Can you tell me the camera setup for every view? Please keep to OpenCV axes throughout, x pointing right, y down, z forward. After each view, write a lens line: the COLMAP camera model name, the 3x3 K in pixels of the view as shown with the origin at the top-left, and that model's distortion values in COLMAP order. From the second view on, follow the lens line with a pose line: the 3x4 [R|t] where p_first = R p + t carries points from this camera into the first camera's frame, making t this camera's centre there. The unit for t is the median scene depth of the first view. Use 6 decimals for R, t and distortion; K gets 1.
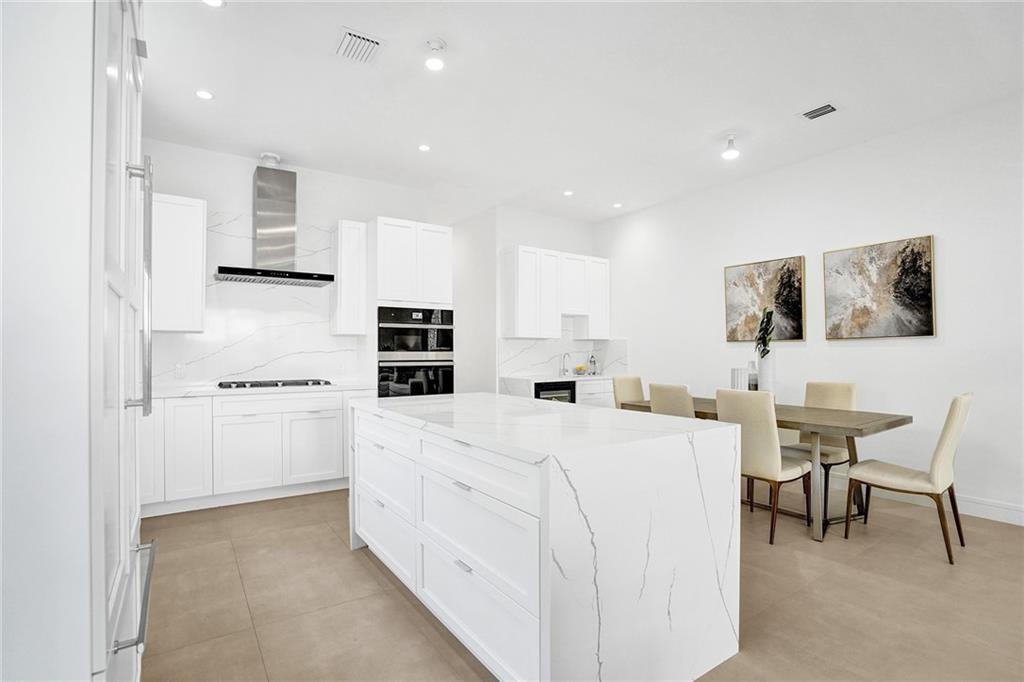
lens RADIAL K [[488.1, 0, 517.3], [0, 488.1, 349.2], [0, 0, 1]] dist [-0.057934, 0.027283]
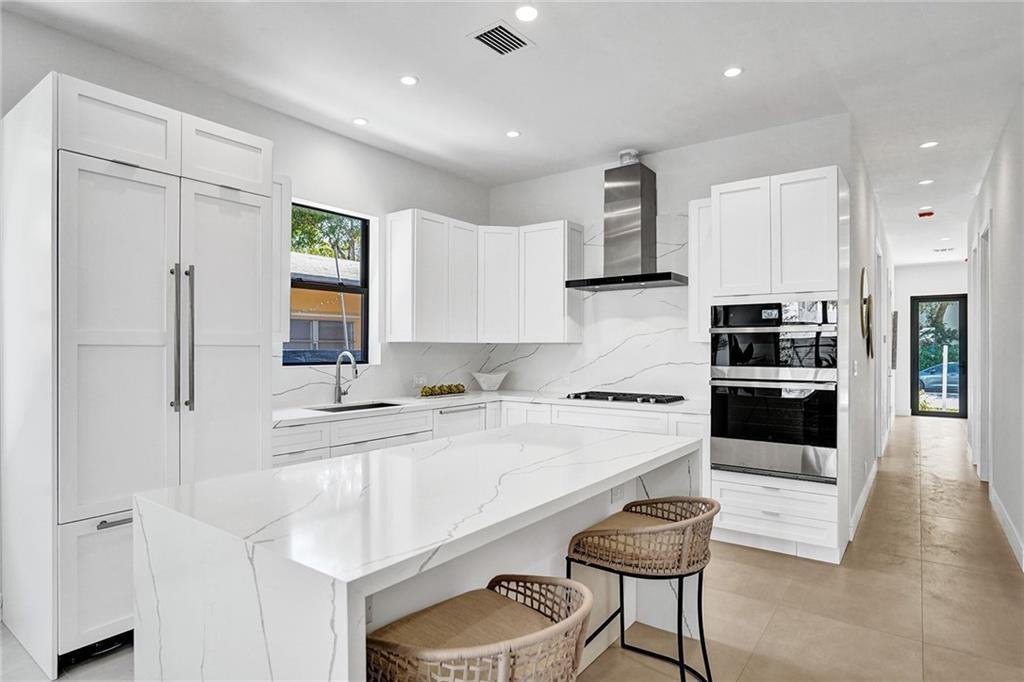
lens RADIAL K [[561.7, 0, 515.2], [0, 561.7, 347.8], [0, 0, 1]] dist [-0.026755, 0.000600]
pose [[0.328575, 0.001050, -0.944477, 0.424215], [0.003481, 0.999991, 0.002323, -0.025592], [0.944471, -0.004050, 0.328569, 0.415350]]
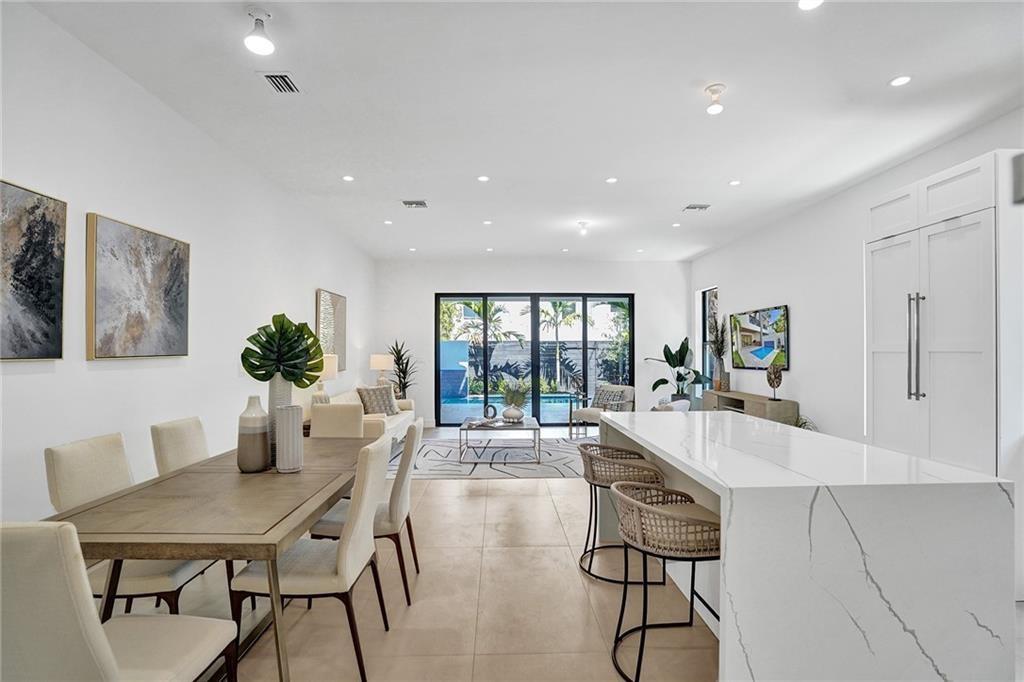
lens RADIAL K [[488.1, 0, 517.3], [0, 488.1, 349.2], [0, 0, 1]] dist [-0.057934, 0.027283]
pose [[-0.842325, 0.006338, 0.538932, -0.115749], [-0.000294, 0.999925, -0.012219, -0.023601], [-0.538969, -0.010451, -0.842261, 1.147400]]
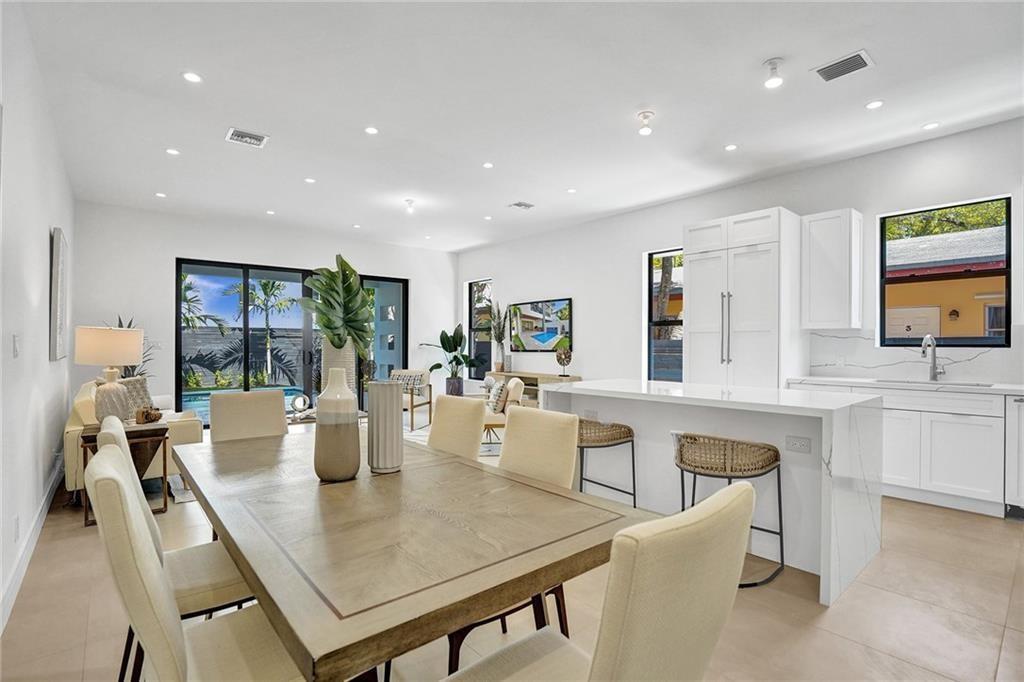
lens RADIAL K [[484.1, 0, 512.2], [0, 484.1, 346.9], [0, 0, 1]] dist [-0.059800, 0.025947]
pose [[-0.995308, 0.000748, -0.096755, 0.313438], [0.000865, 0.999999, -0.001165, 0.004348], [0.096754, -0.001243, -0.995308, 1.231554]]
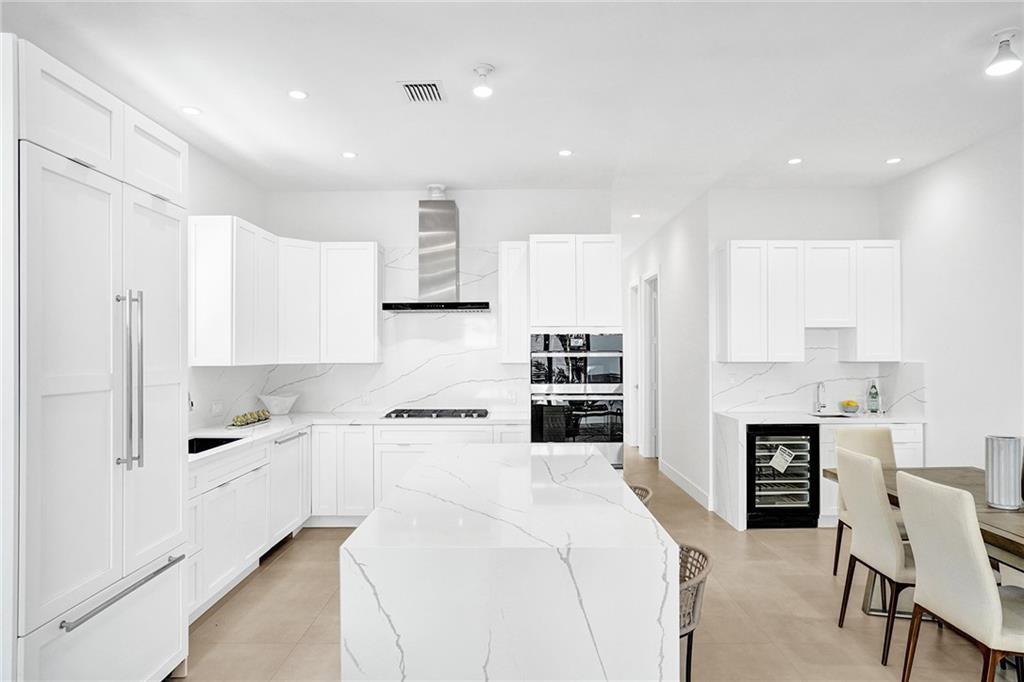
lens RADIAL K [[605.3, 0, 515.4], [0, 605.3, 346.7], [0, 0, 1]] dist [-0.010969, 0.000072]
pose [[0.822978, -0.005133, -0.568050, 0.329157], [0.004823, 0.999986, -0.002048, -0.060753], [0.568052, -0.001054, 0.822992, 0.045756]]
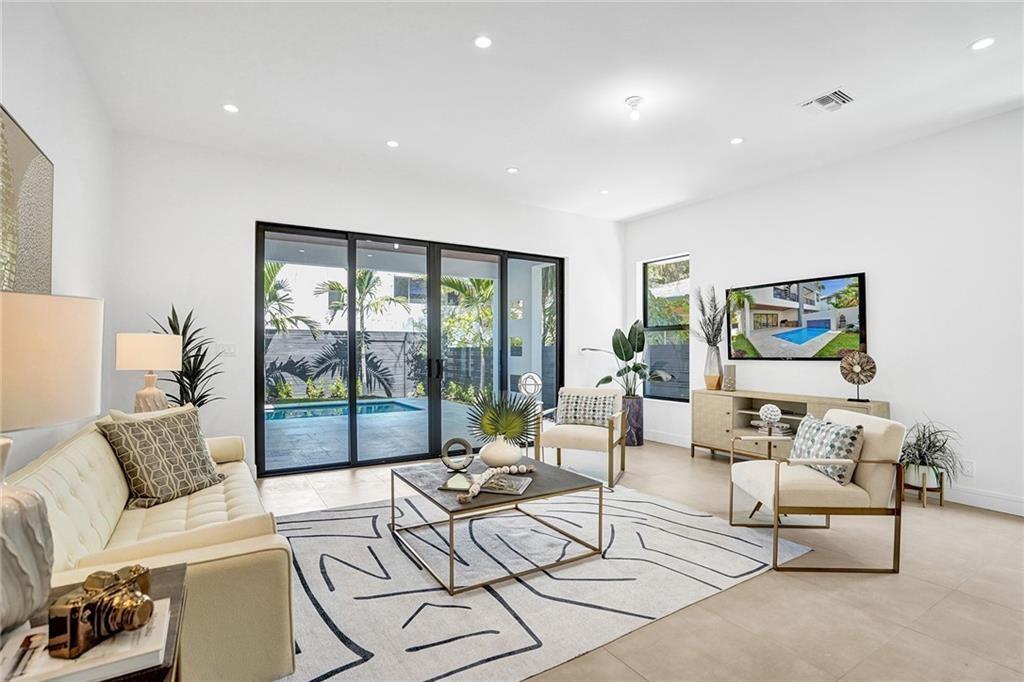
lens RADIAL K [[488.1, 0, 517.3], [0, 488.1, 349.2], [0, 0, 1]] dist [-0.057934, 0.027283]
pose [[-0.998881, 0.002322, 0.047227, 0.613784], [0.001974, 0.999971, -0.007407, 0.002020], [-0.047243, -0.007305, -0.998857, 0.657009]]
